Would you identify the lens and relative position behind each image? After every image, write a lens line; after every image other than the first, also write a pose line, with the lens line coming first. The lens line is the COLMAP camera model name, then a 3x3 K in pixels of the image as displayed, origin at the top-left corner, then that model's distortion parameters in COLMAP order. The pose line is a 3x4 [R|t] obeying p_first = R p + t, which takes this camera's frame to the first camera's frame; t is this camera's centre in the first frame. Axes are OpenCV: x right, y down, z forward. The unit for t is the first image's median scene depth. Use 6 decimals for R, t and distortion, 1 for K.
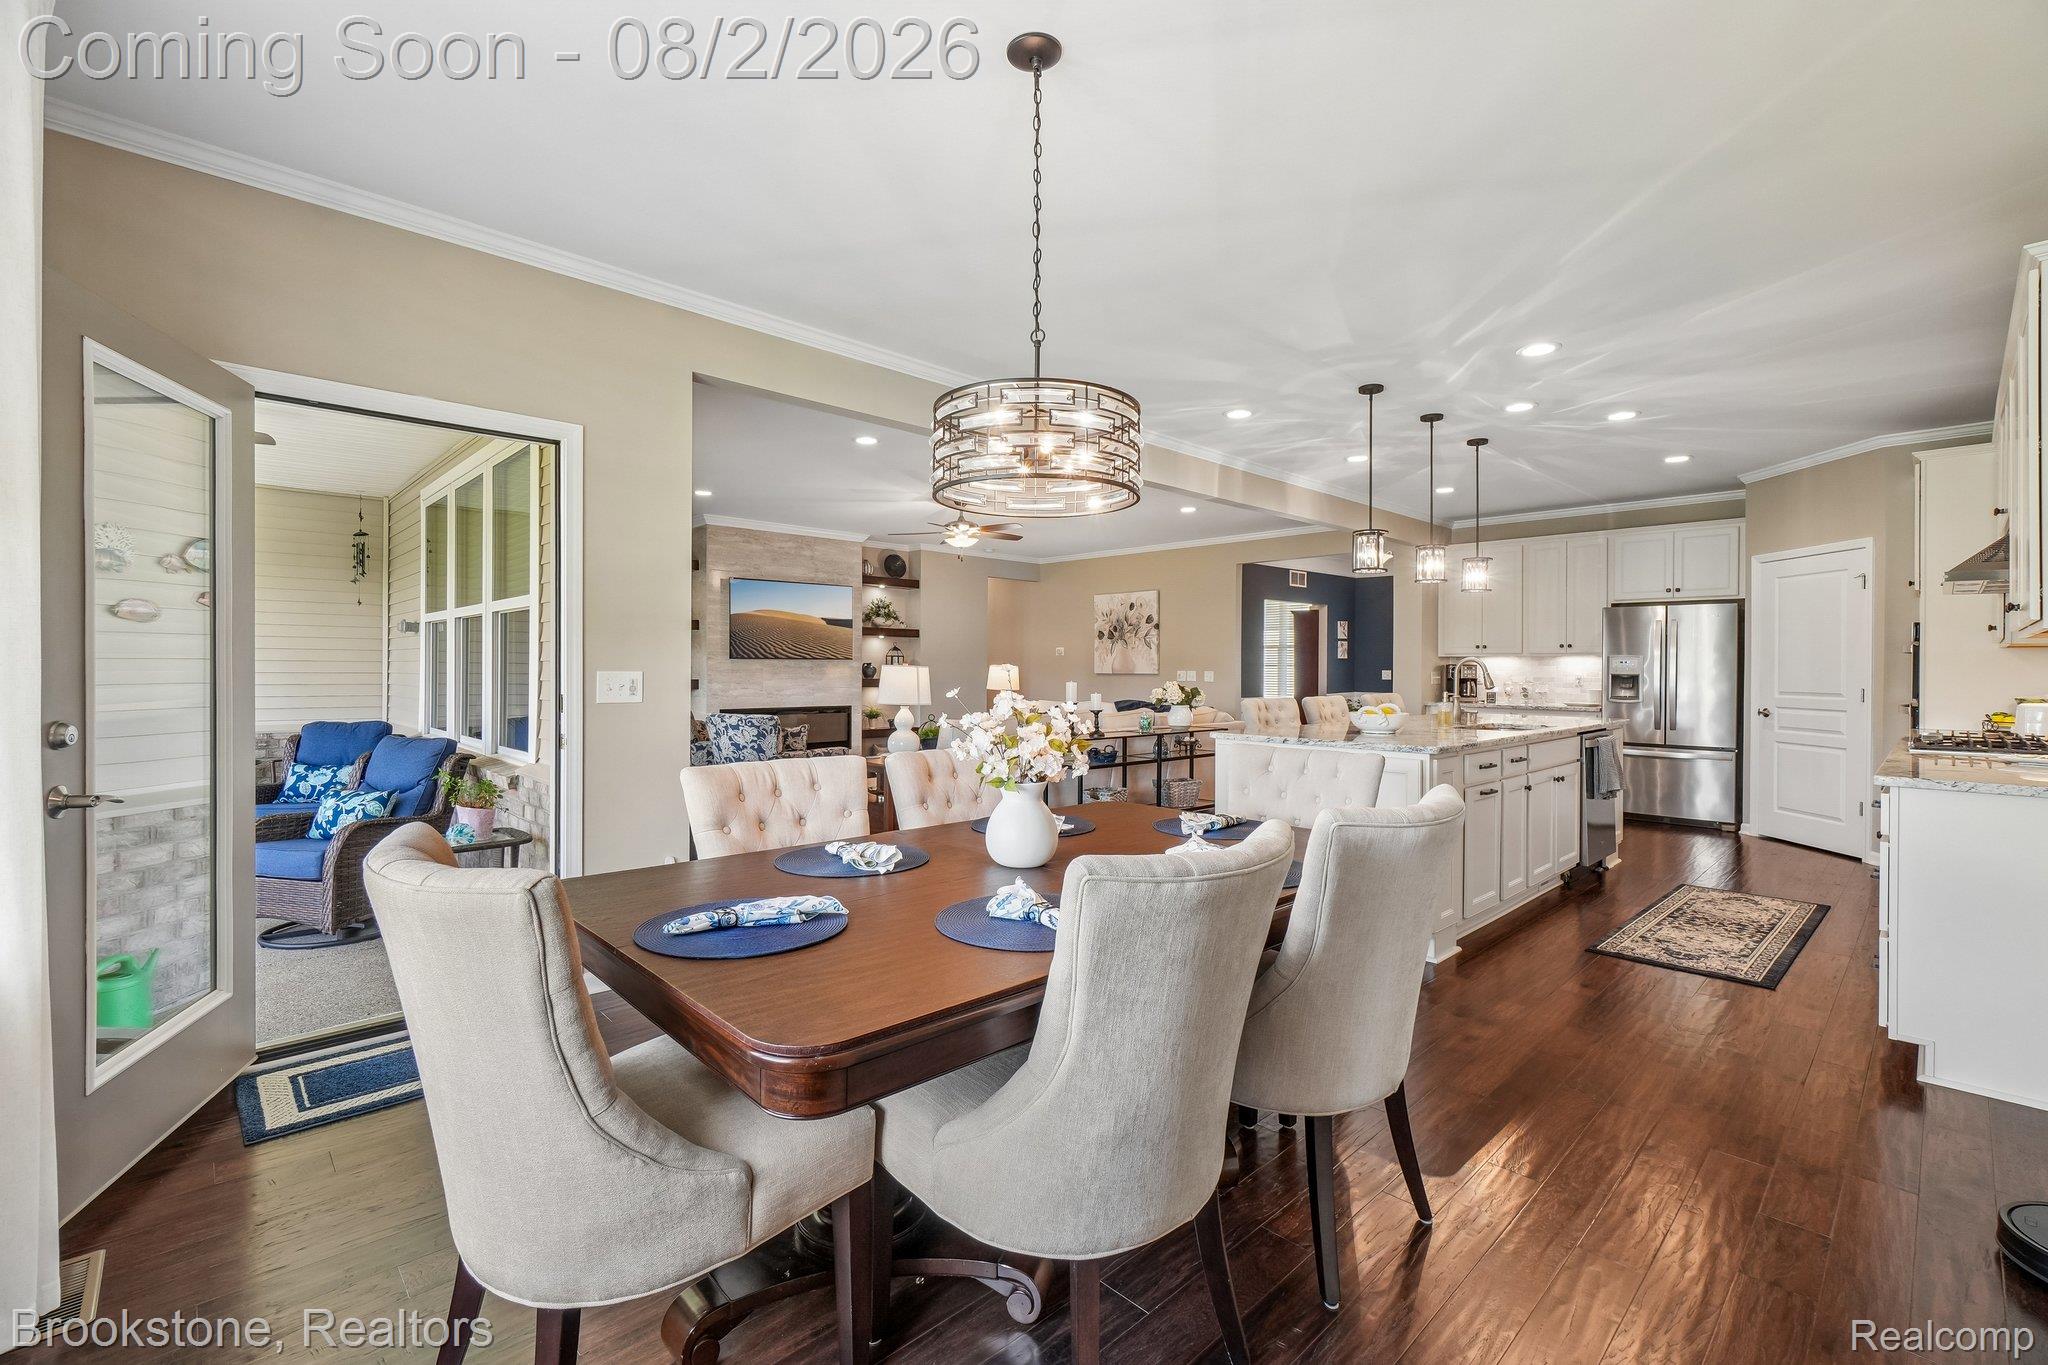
lens RADIAL K [[886.6, 0, 1027.1], [0, 886.6, 676.2], [0, 0, 1]] dist [-0.005200, 0.002331]
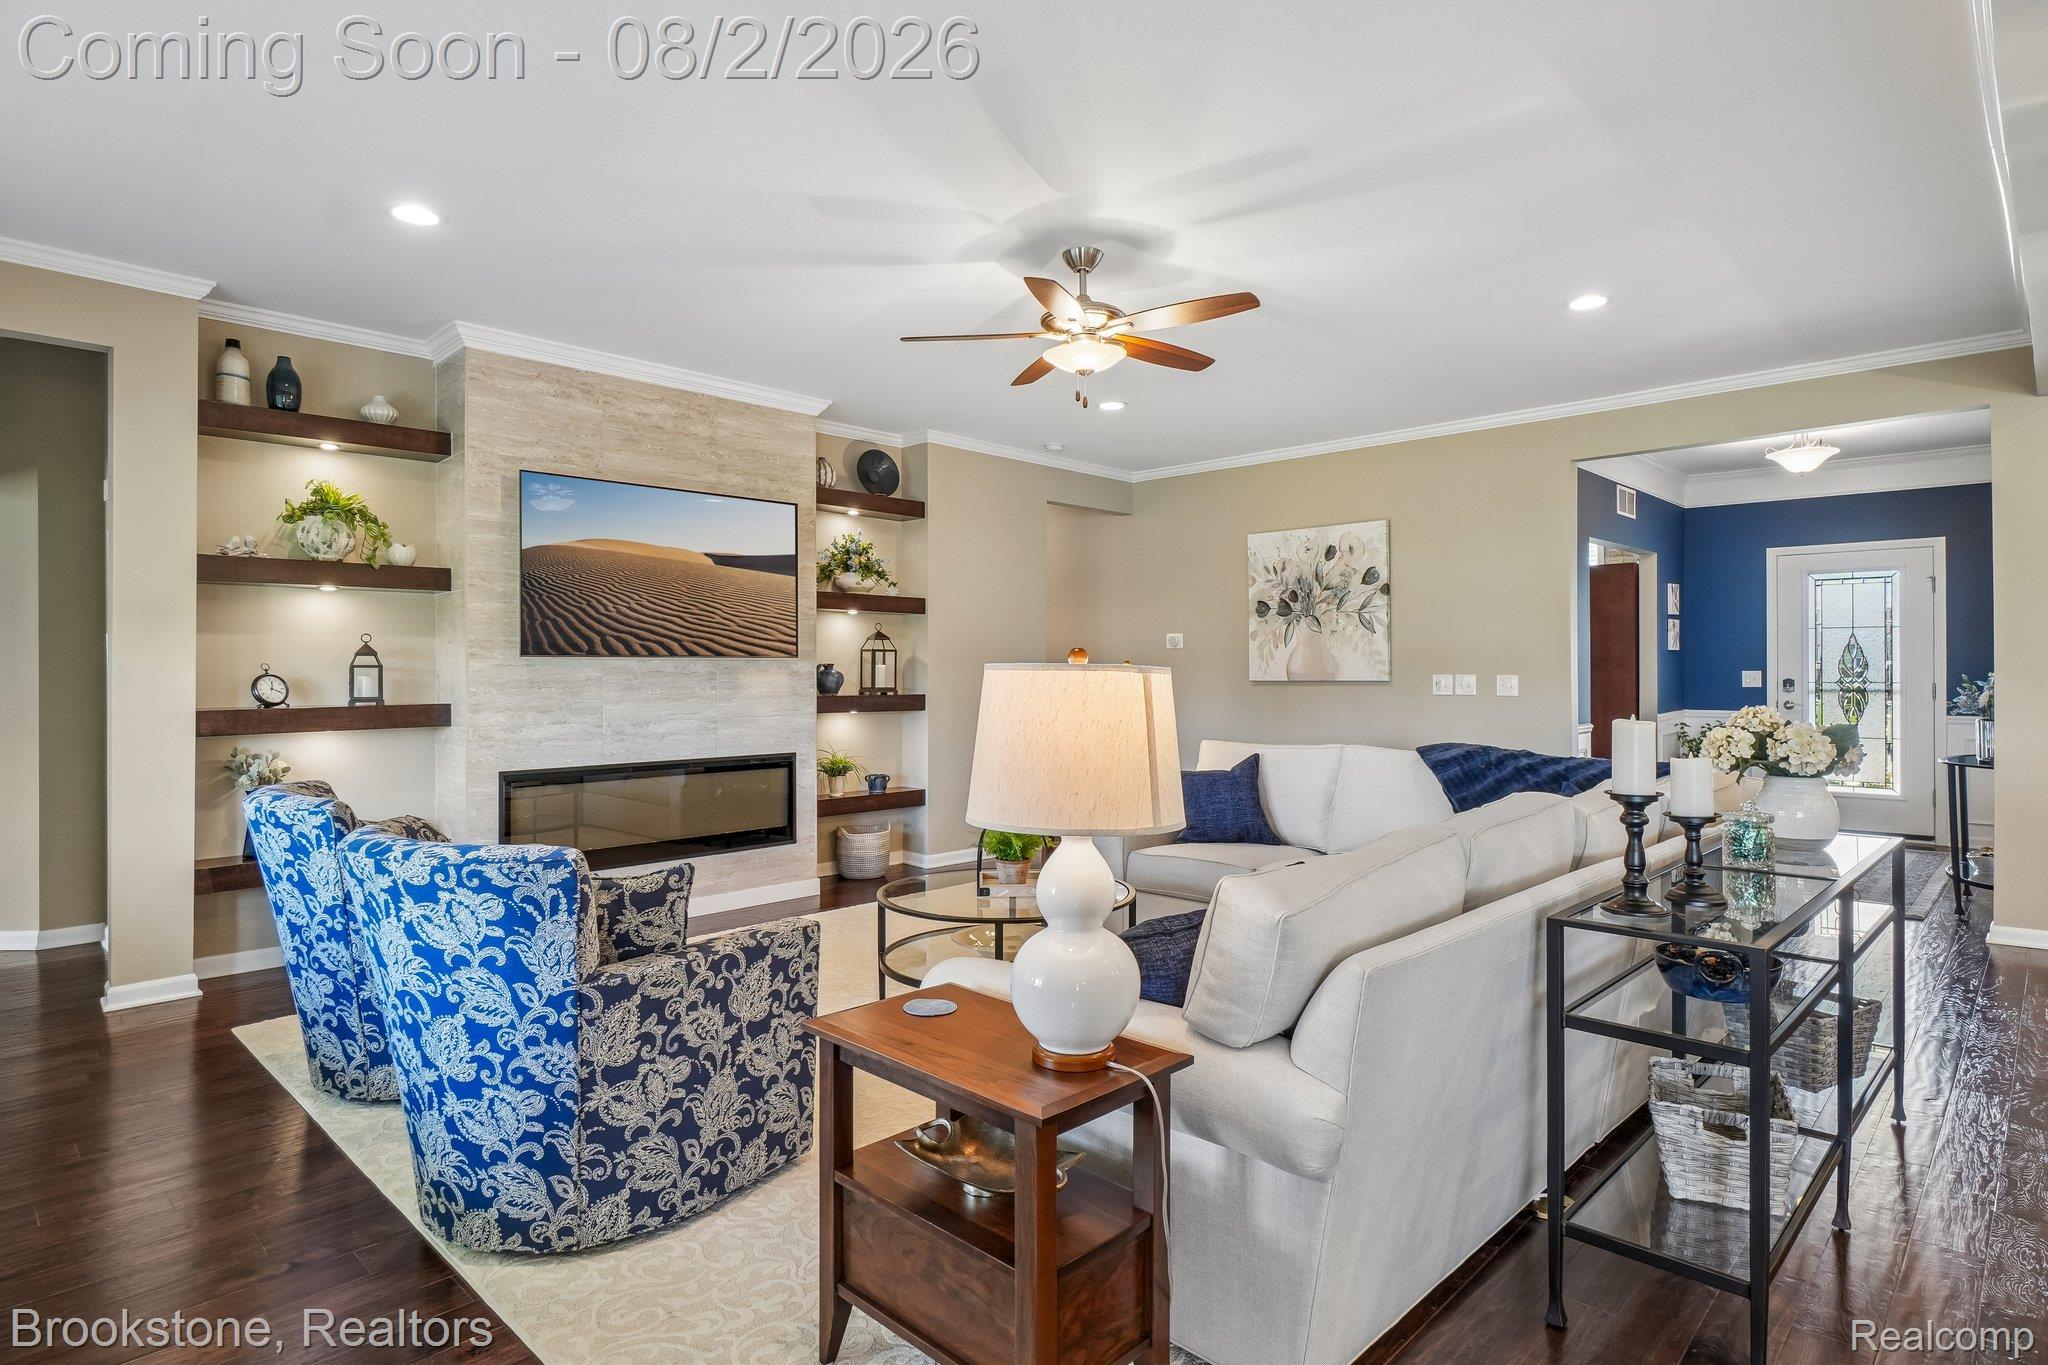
lens RADIAL K [[1087.7, 0, 1038.0], [0, 1087.7, 668.6], [0, 0, 1]] dist [-0.007874, 0.000681]
pose [[0.998820, -0.008400, 0.047842, -0.106823], [0.008984, 0.999887, -0.012017, -0.004701], [-0.047735, 0.012432, 0.998783, 0.454066]]
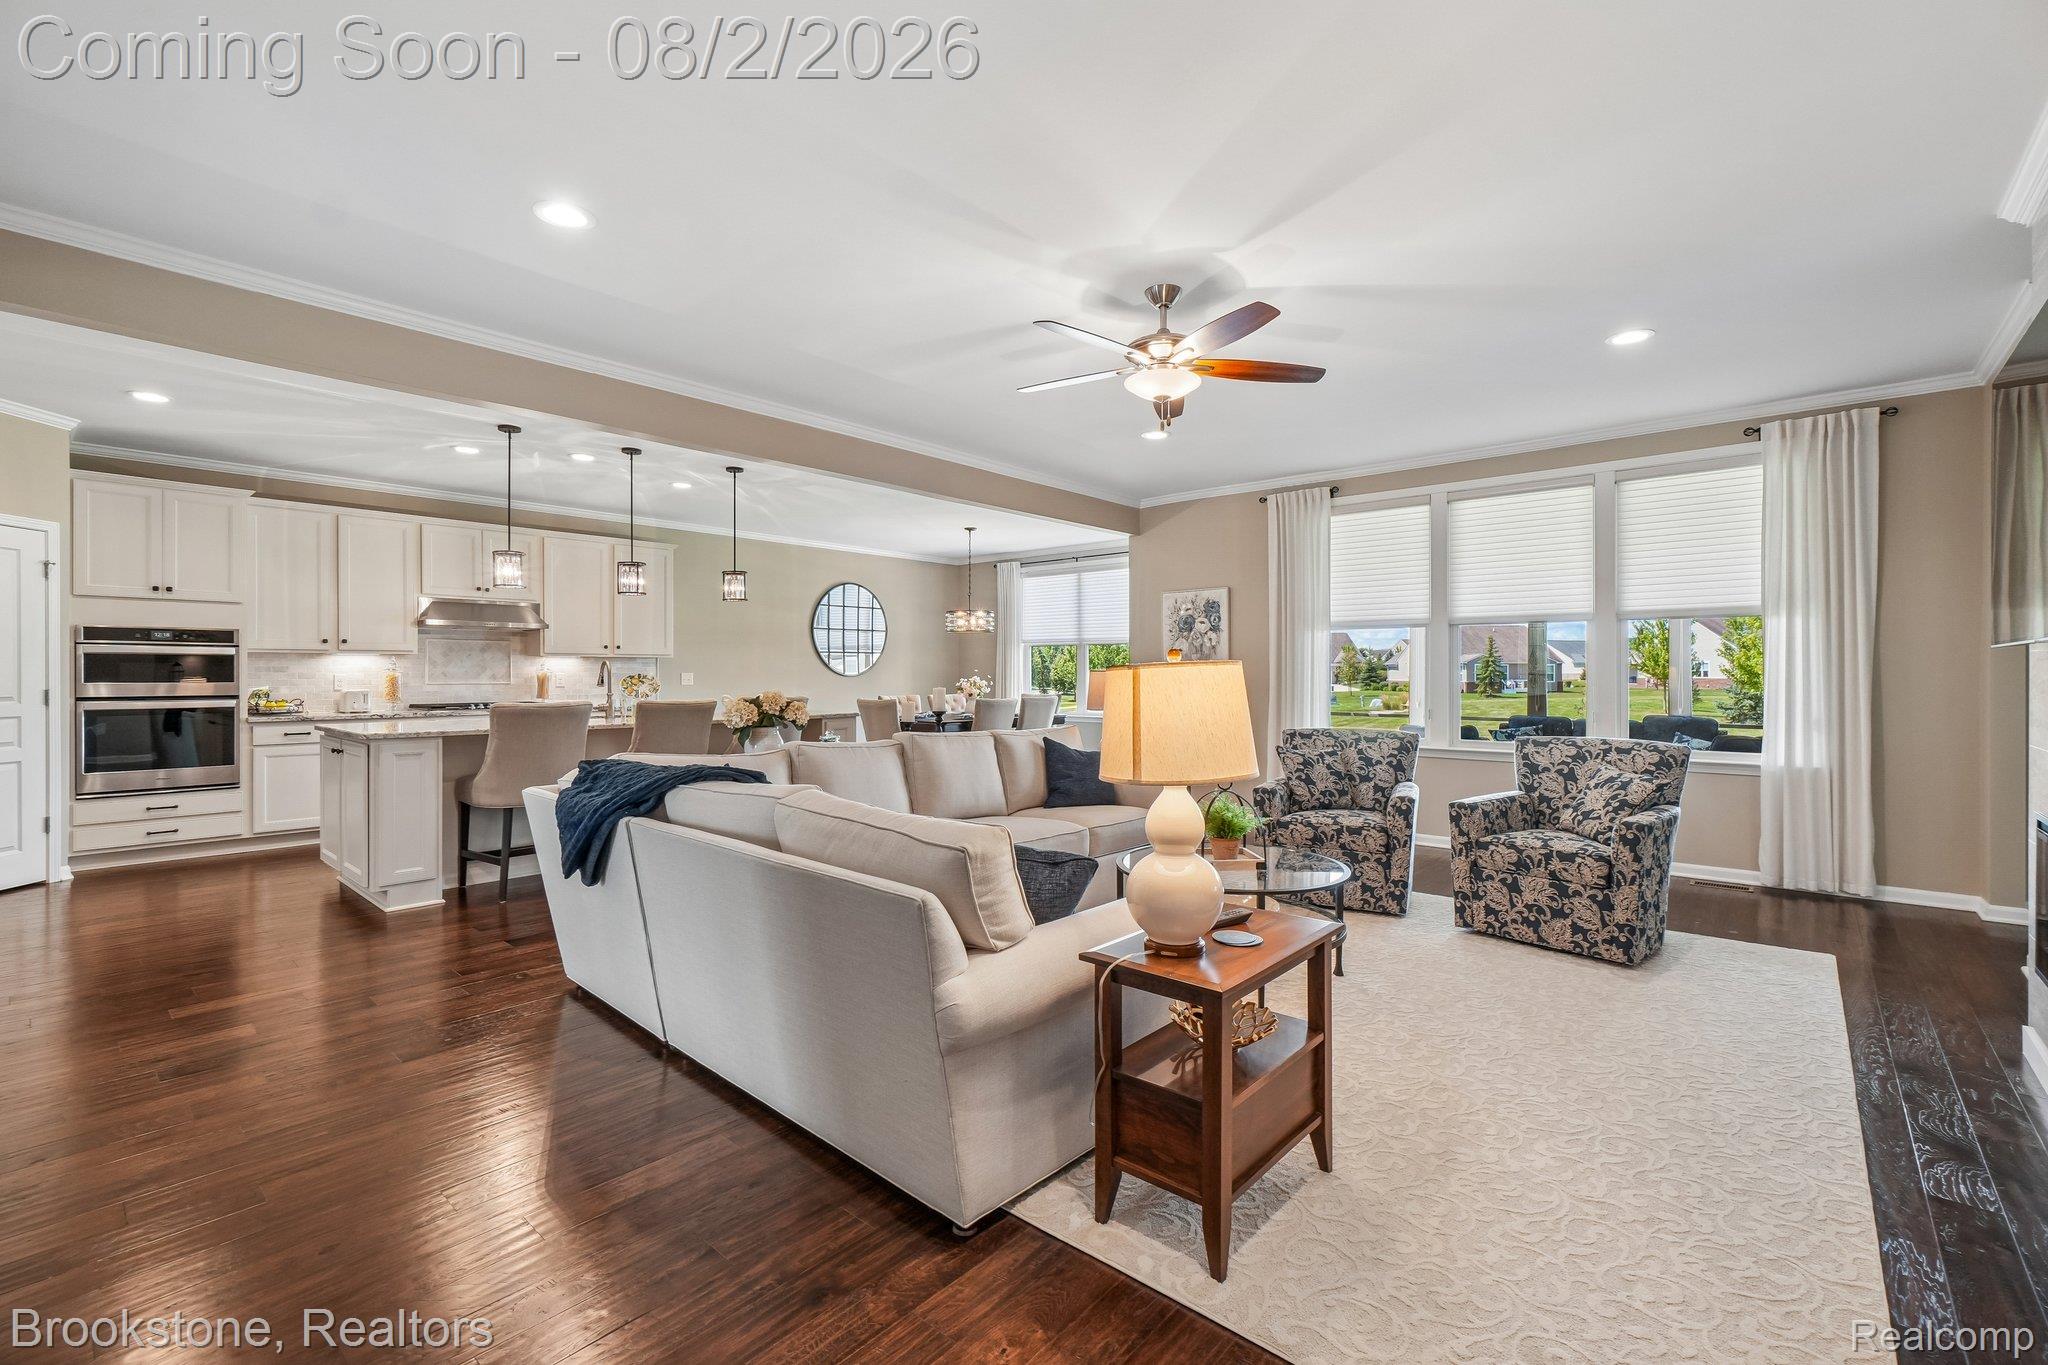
lens RADIAL K [[886.6, 0, 1023.6], [0, 886.6, 668.7], [0, 0, 1]] dist [-0.005200, 0.002331]
pose [[-0.996169, -0.005002, -0.087307, 0.028694], [-0.005554, 0.999966, 0.006080, -0.011383], [0.087273, 0.006542, -0.996163, 1.277429]]
